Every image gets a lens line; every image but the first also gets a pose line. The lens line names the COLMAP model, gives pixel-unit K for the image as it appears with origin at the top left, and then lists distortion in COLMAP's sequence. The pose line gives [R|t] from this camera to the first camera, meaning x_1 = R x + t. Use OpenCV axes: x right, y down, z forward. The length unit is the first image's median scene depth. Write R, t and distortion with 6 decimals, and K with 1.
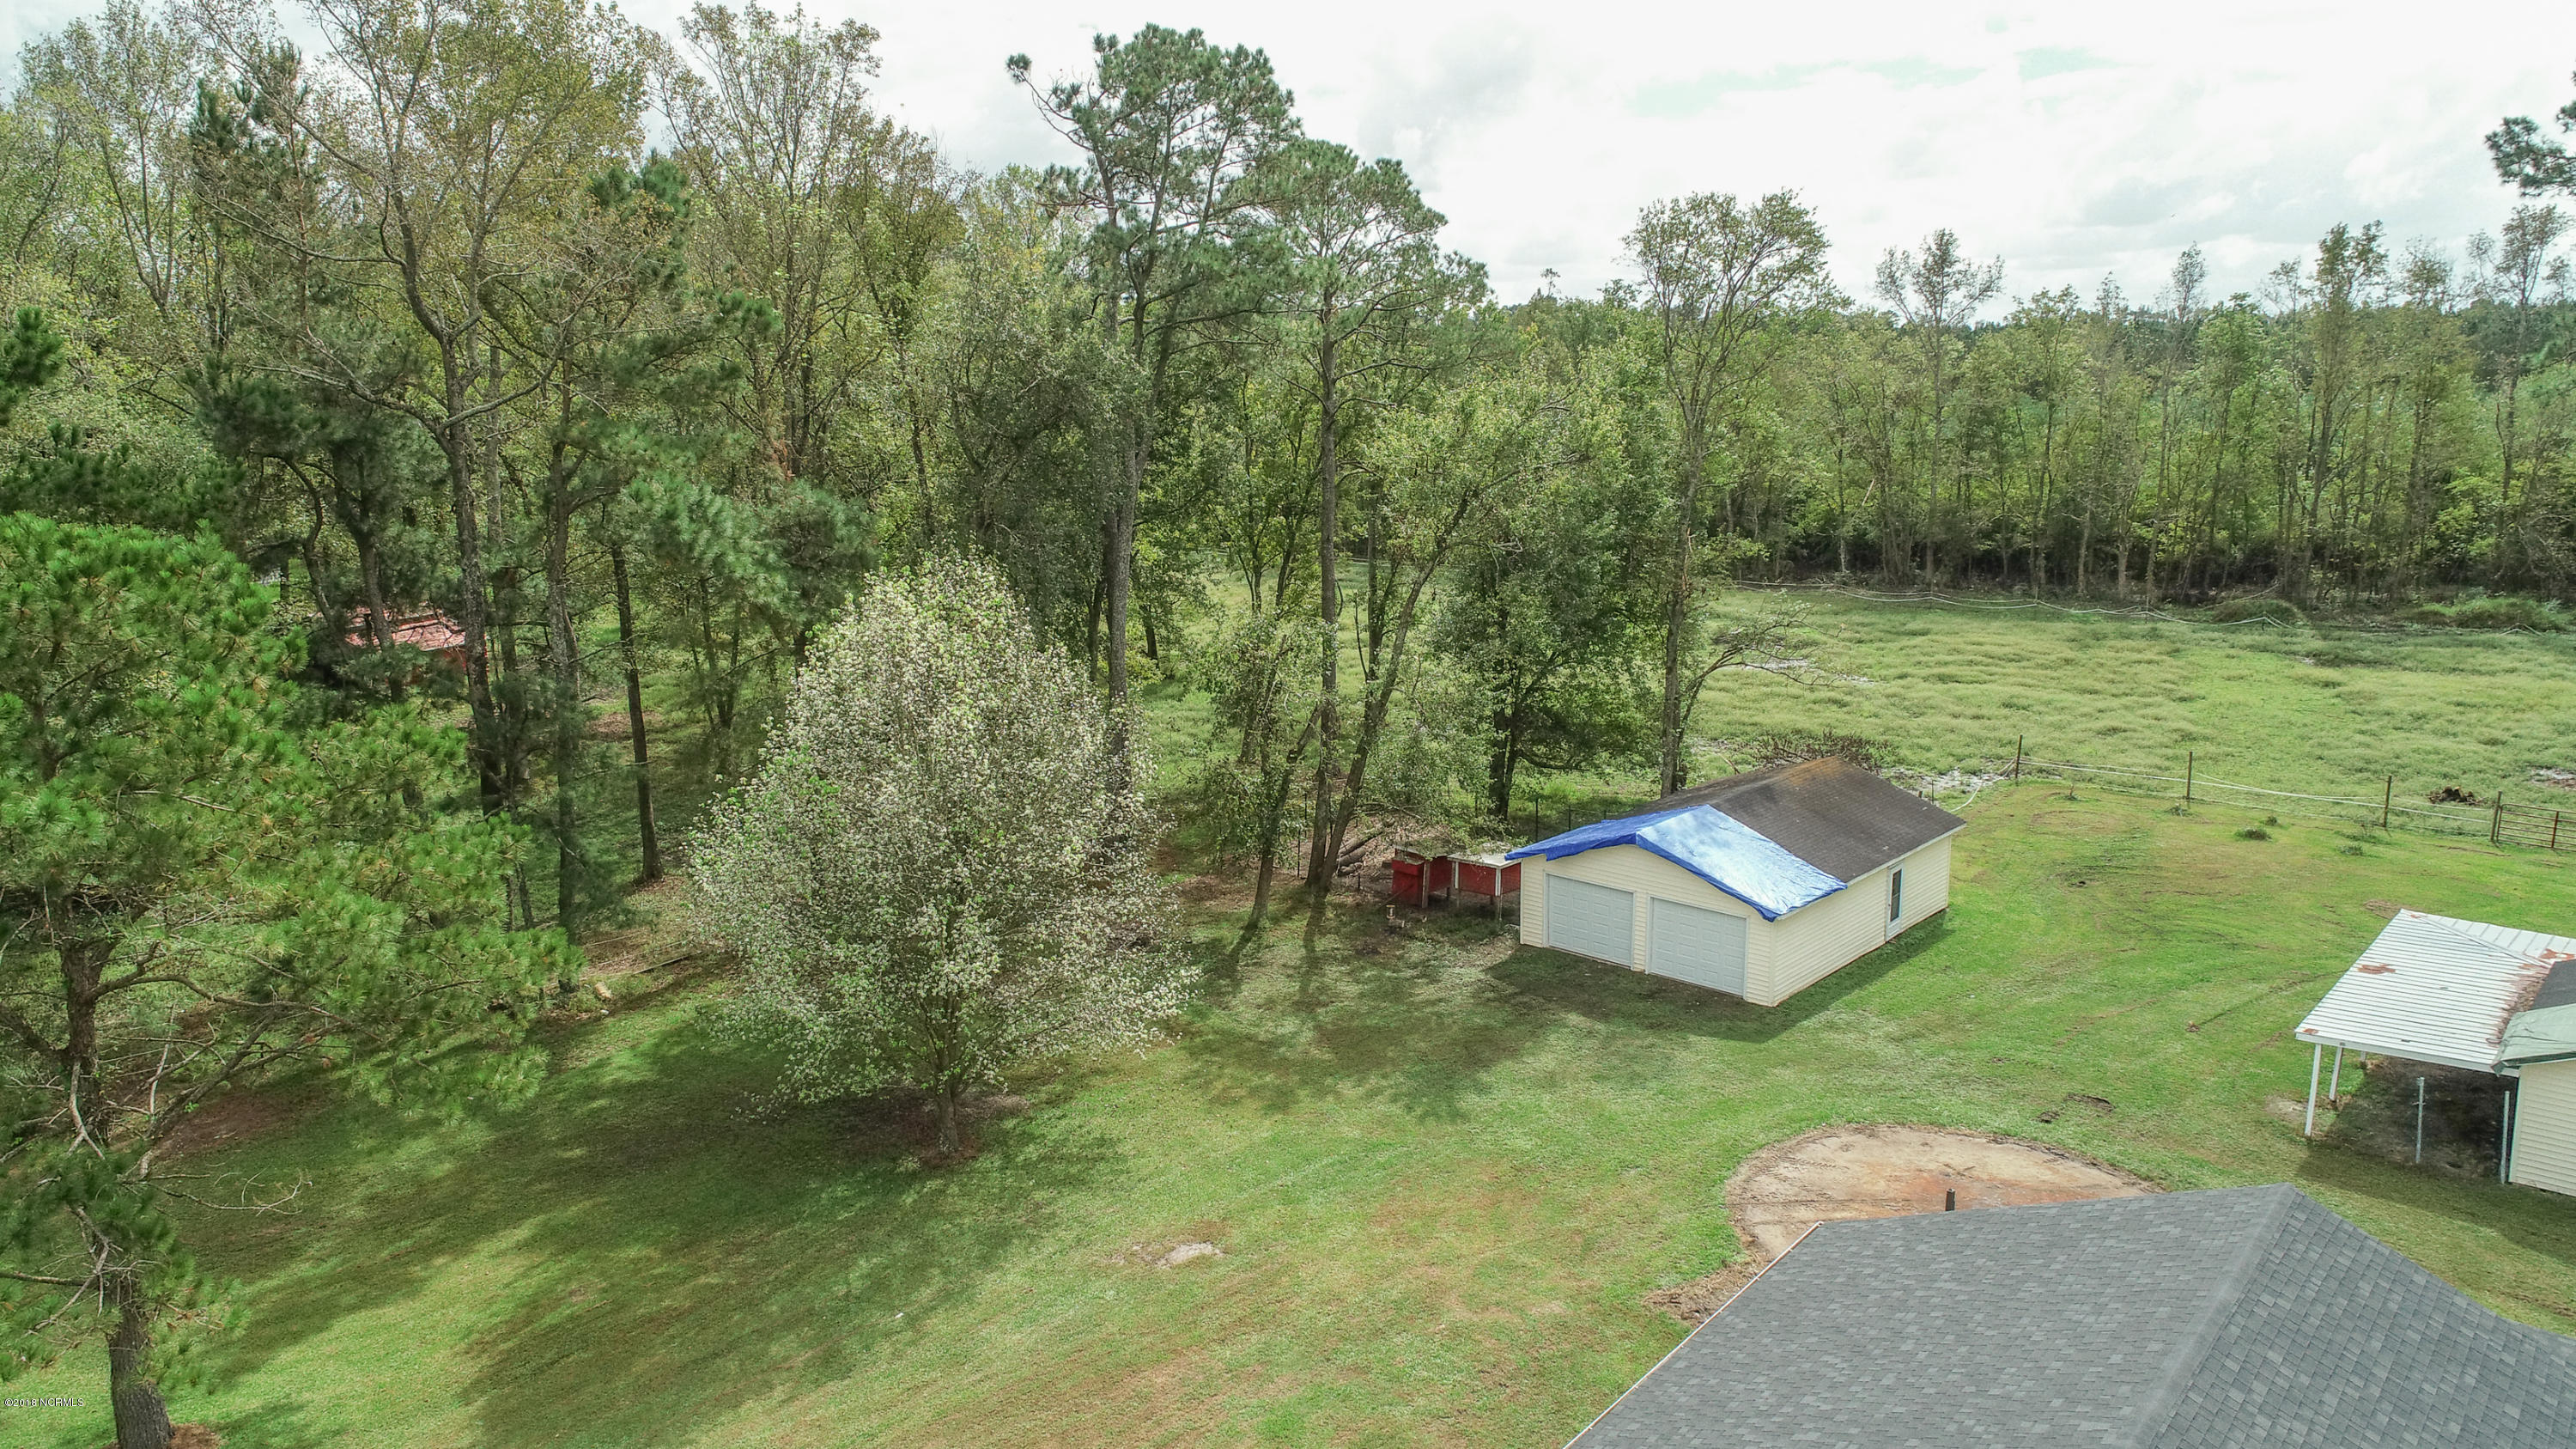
lens RADIAL K [[1732.8, 0, 1288.0], [0, 1732.8, 724.5], [0, 0, 1]] dist [-0.000732, -0.004795]
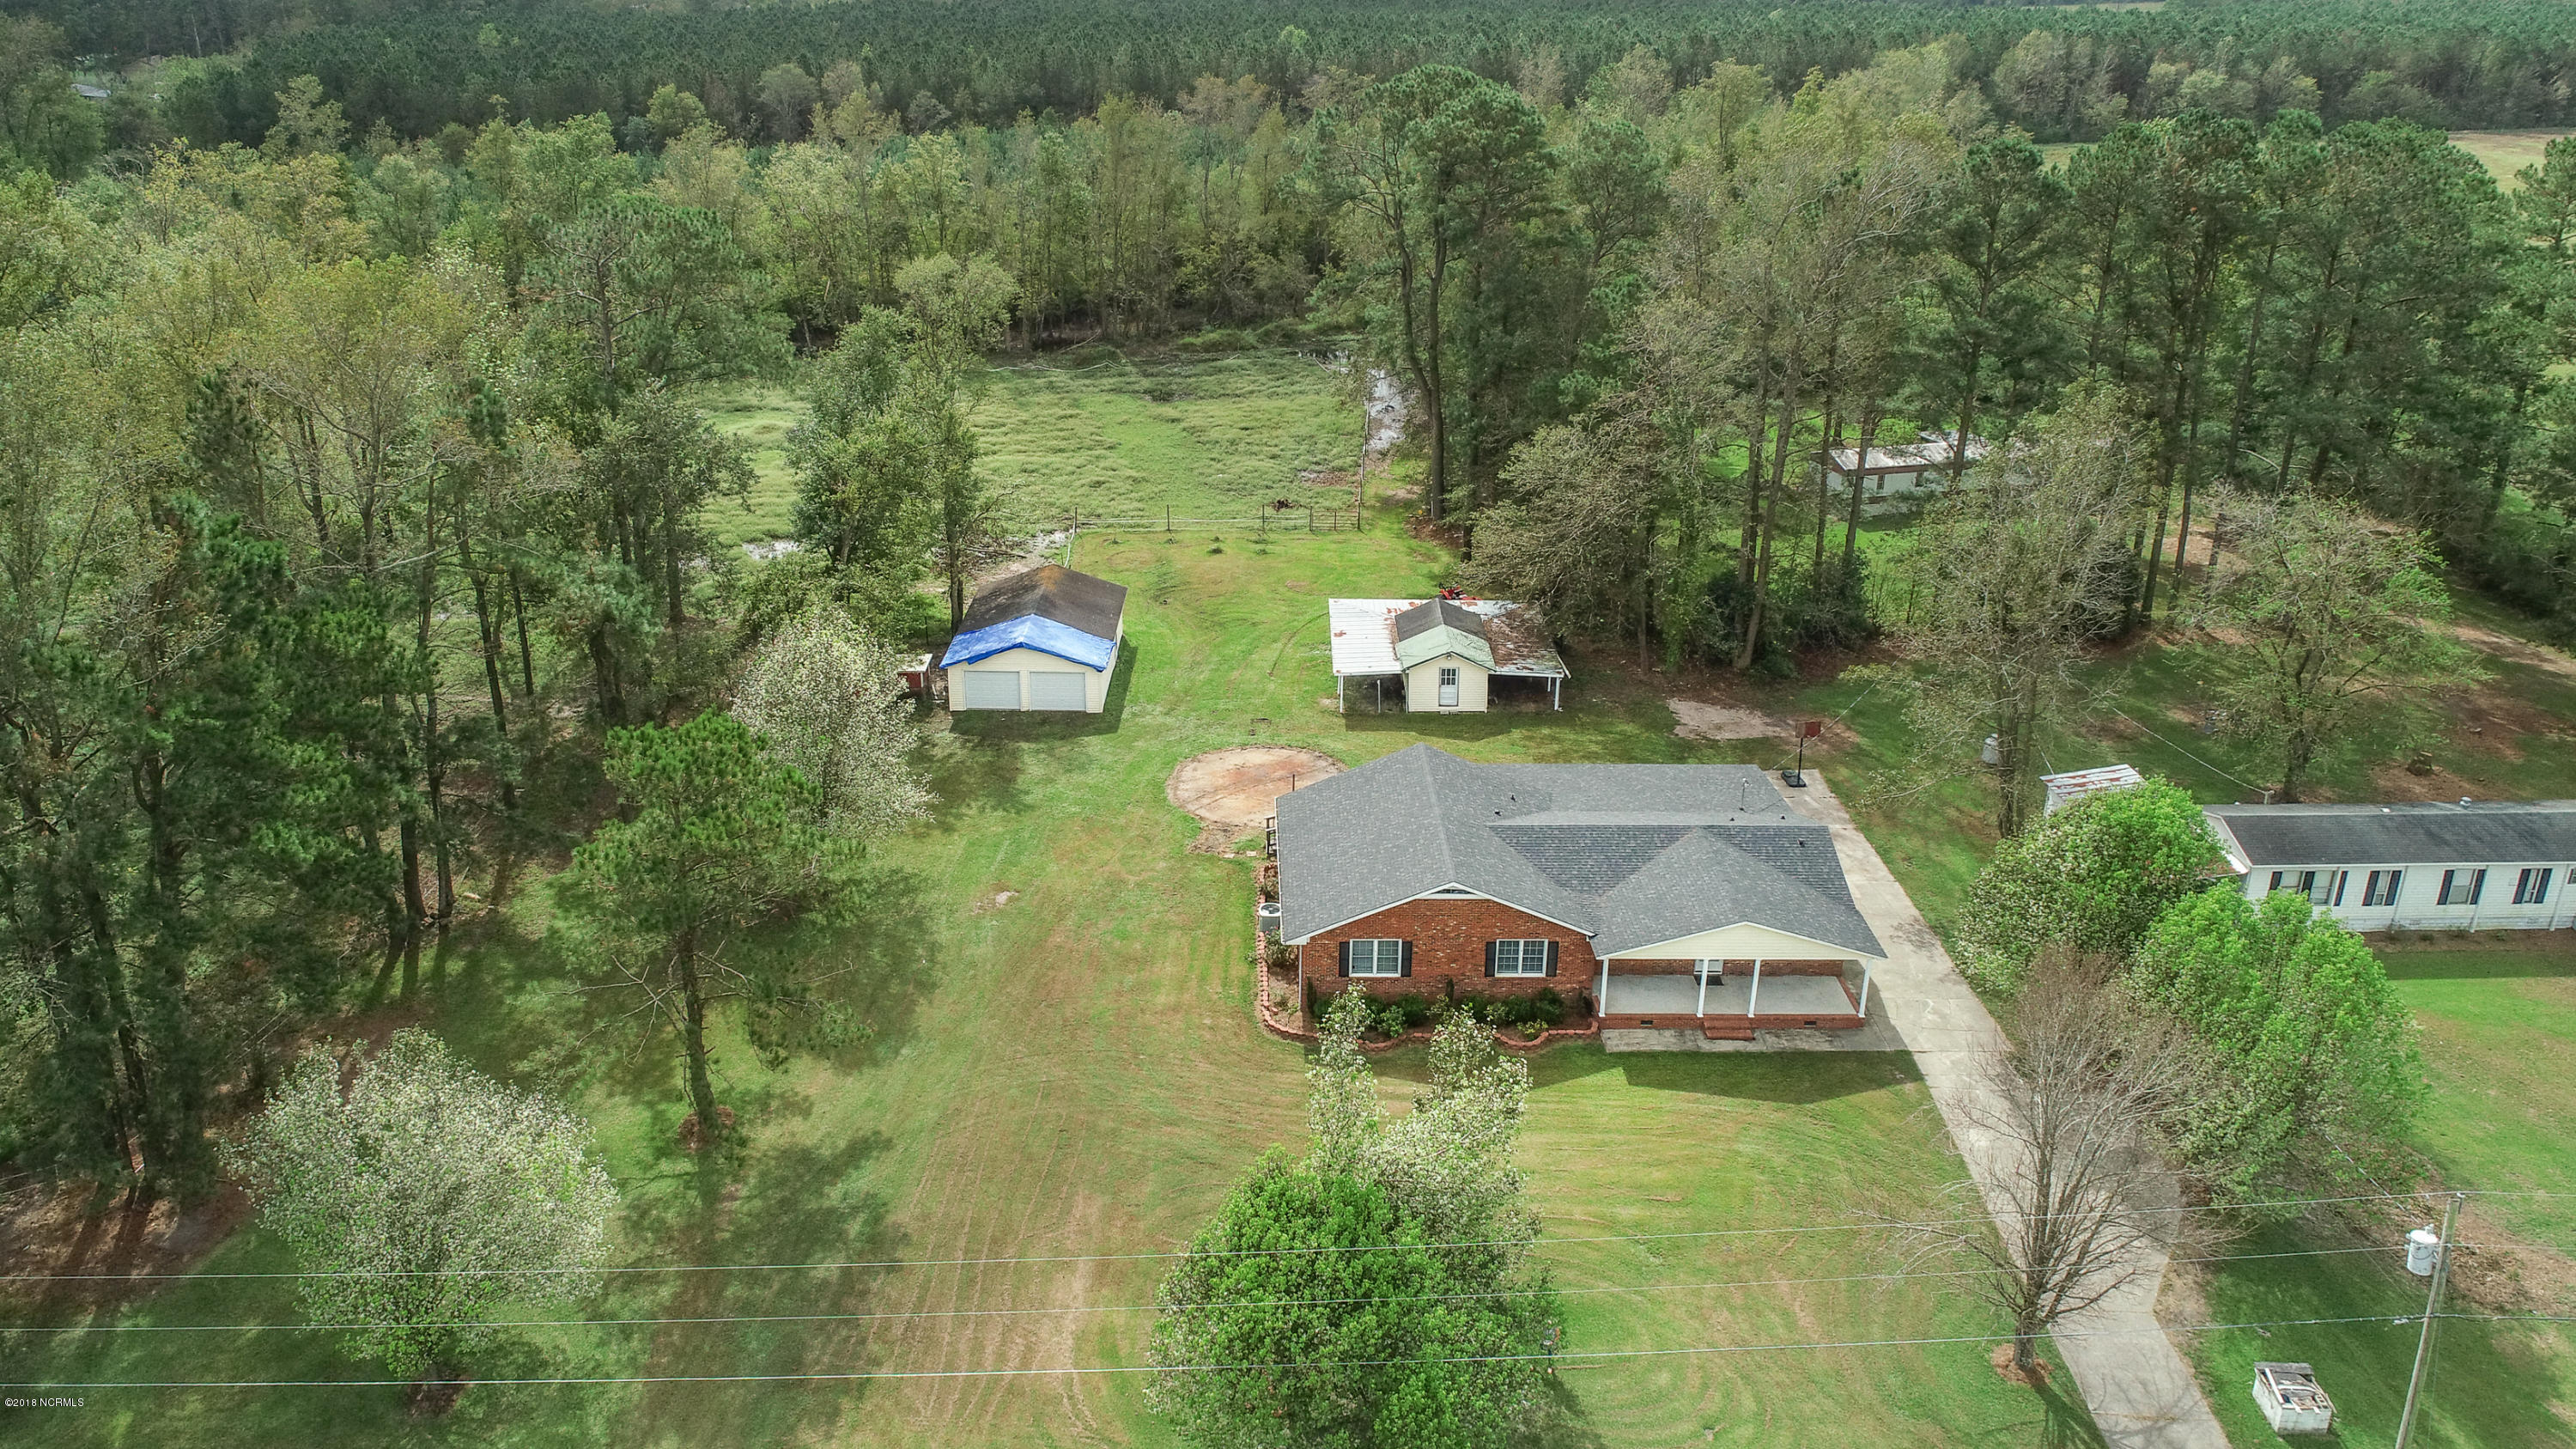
lens RADIAL K [[1777.1, 0, 1236.3], [0, 1777.1, 558.3], [0, 0, 1]] dist [0.004580, -0.003952]
pose [[0.754618, -0.201956, 0.624312, -0.683613], [0.119866, 0.977875, 0.171443, -0.277347], [-0.645123, -0.054540, 0.762129, -0.527161]]
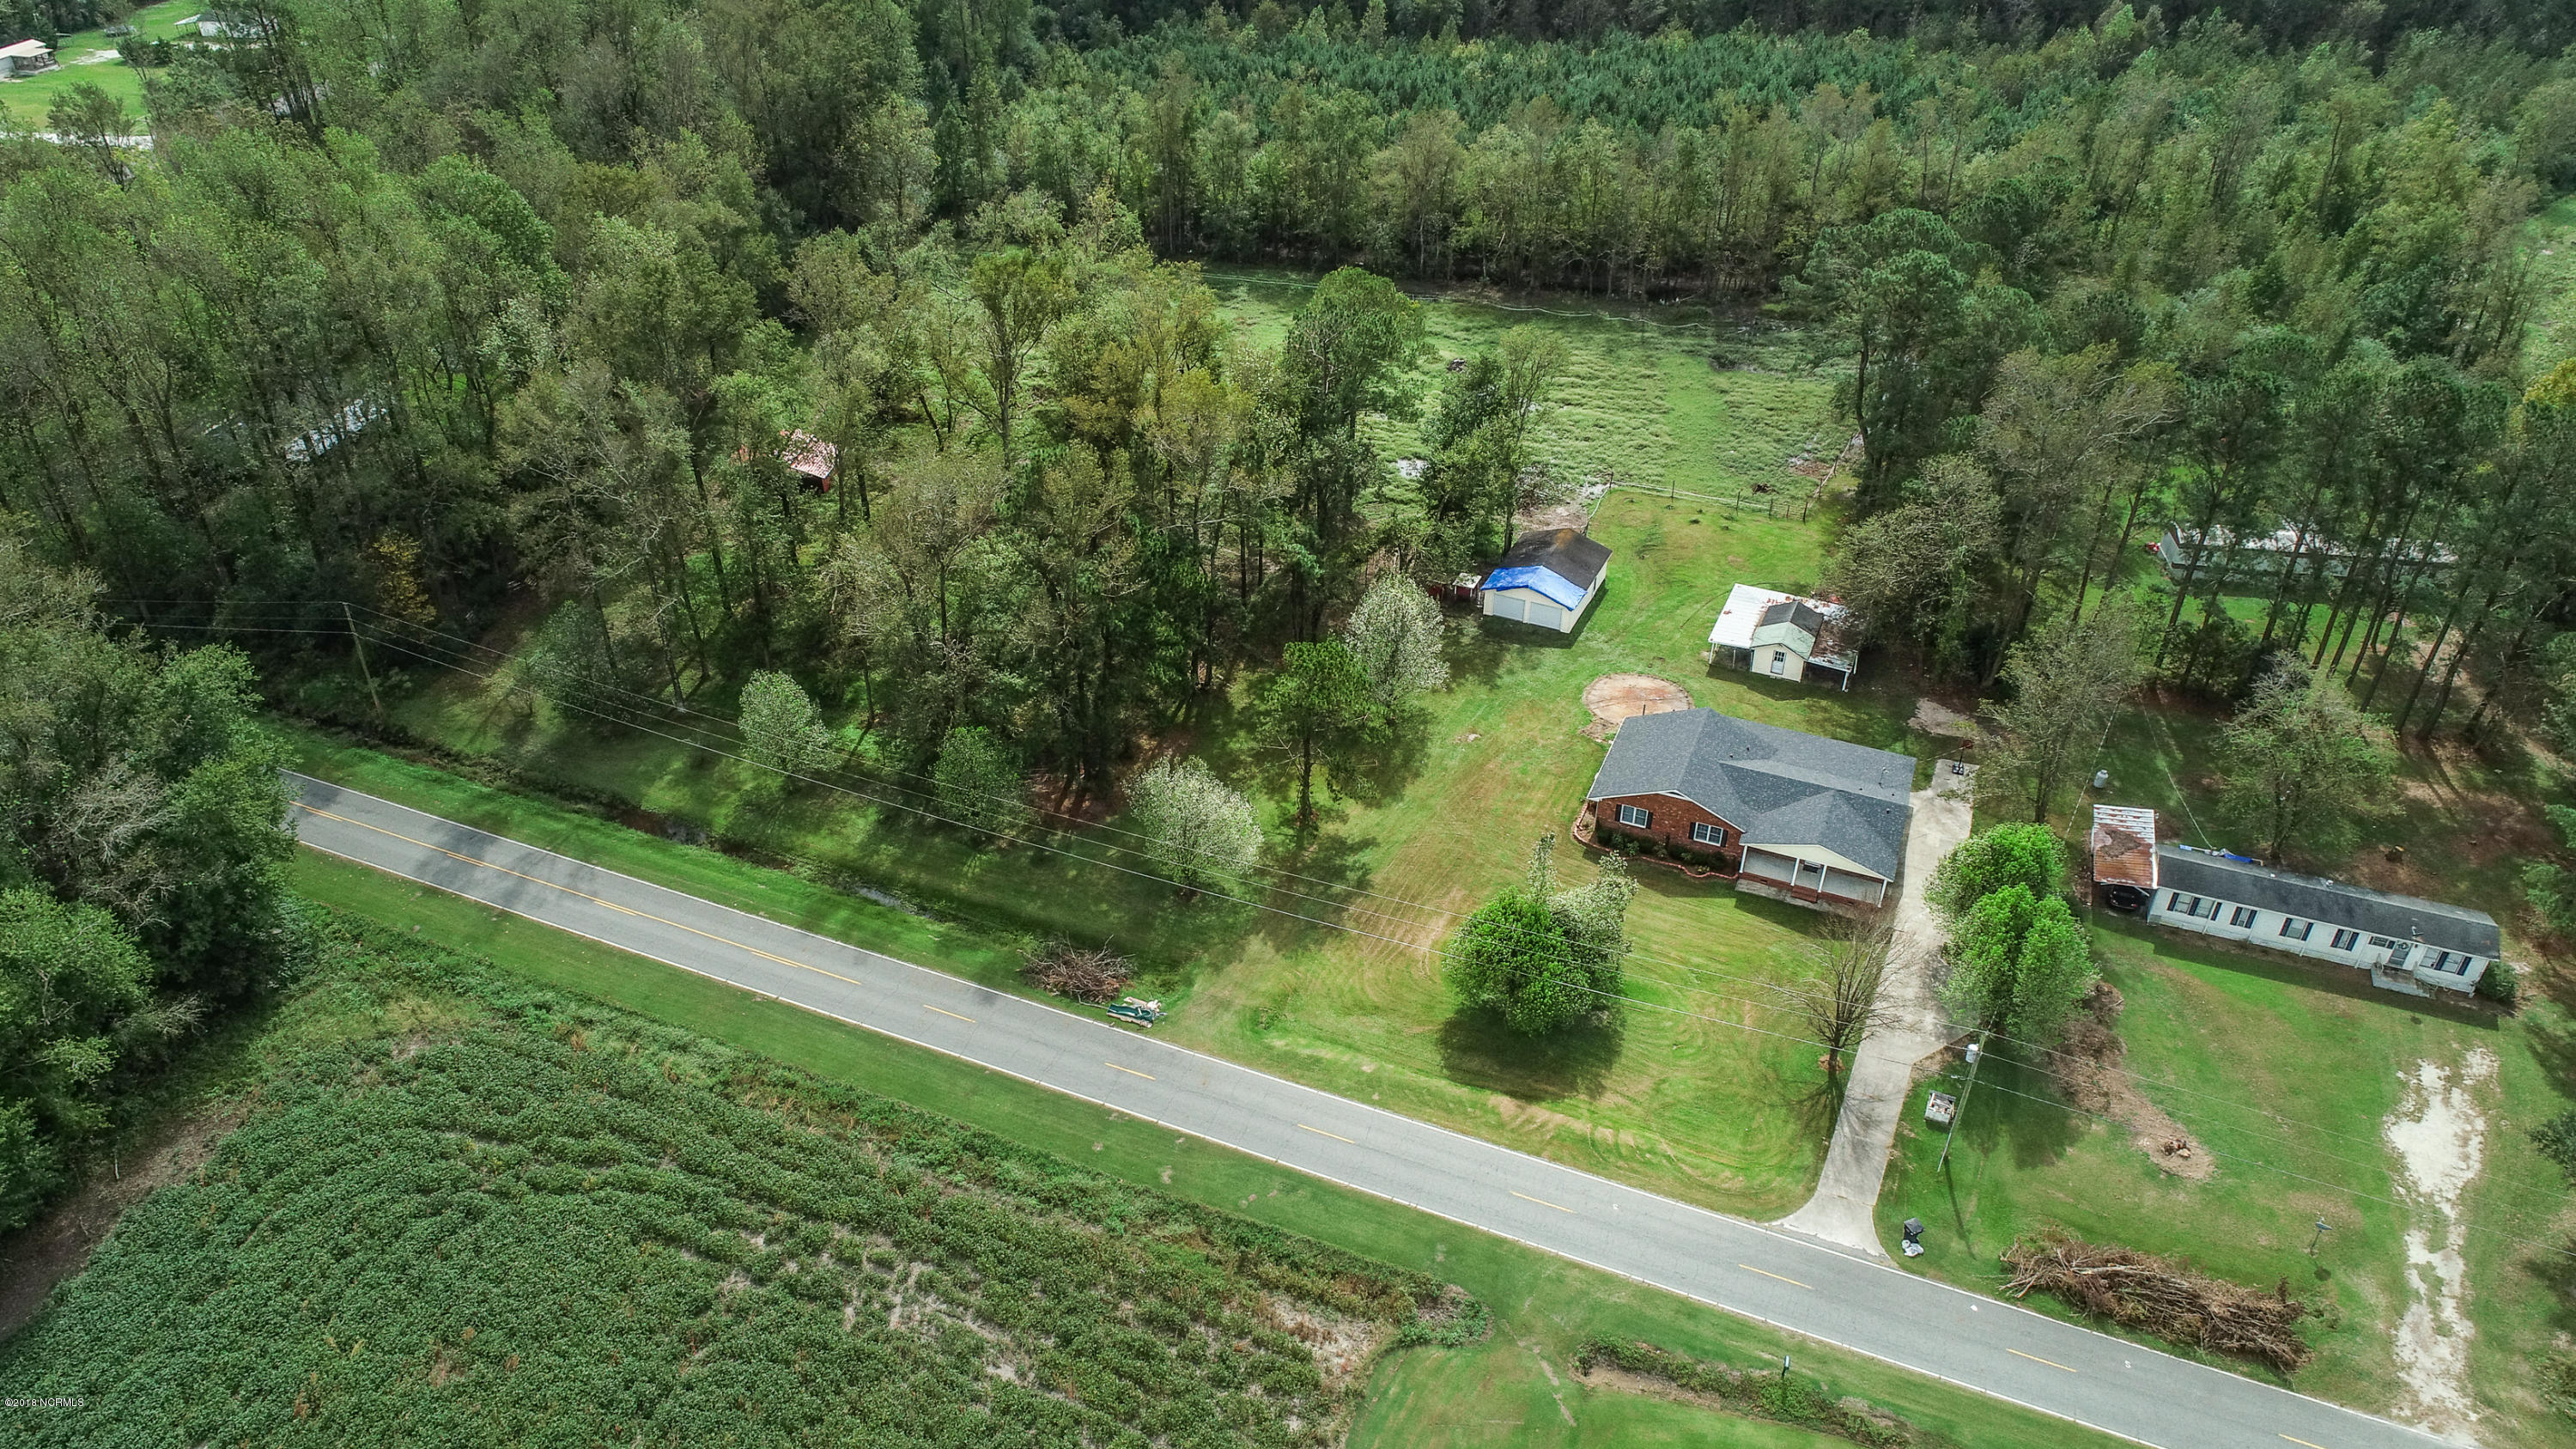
lens RADIAL K [[1732.8, 0, 1288.0], [0, 1732.8, 724.5], [0, 0, 1]] dist [-0.000732, -0.004795]
pose [[0.950083, -0.152343, 0.272276, -0.953776], [0.038578, 0.923351, 0.382014, -0.790203], [-0.309604, -0.352441, 0.883137, -1.506083]]
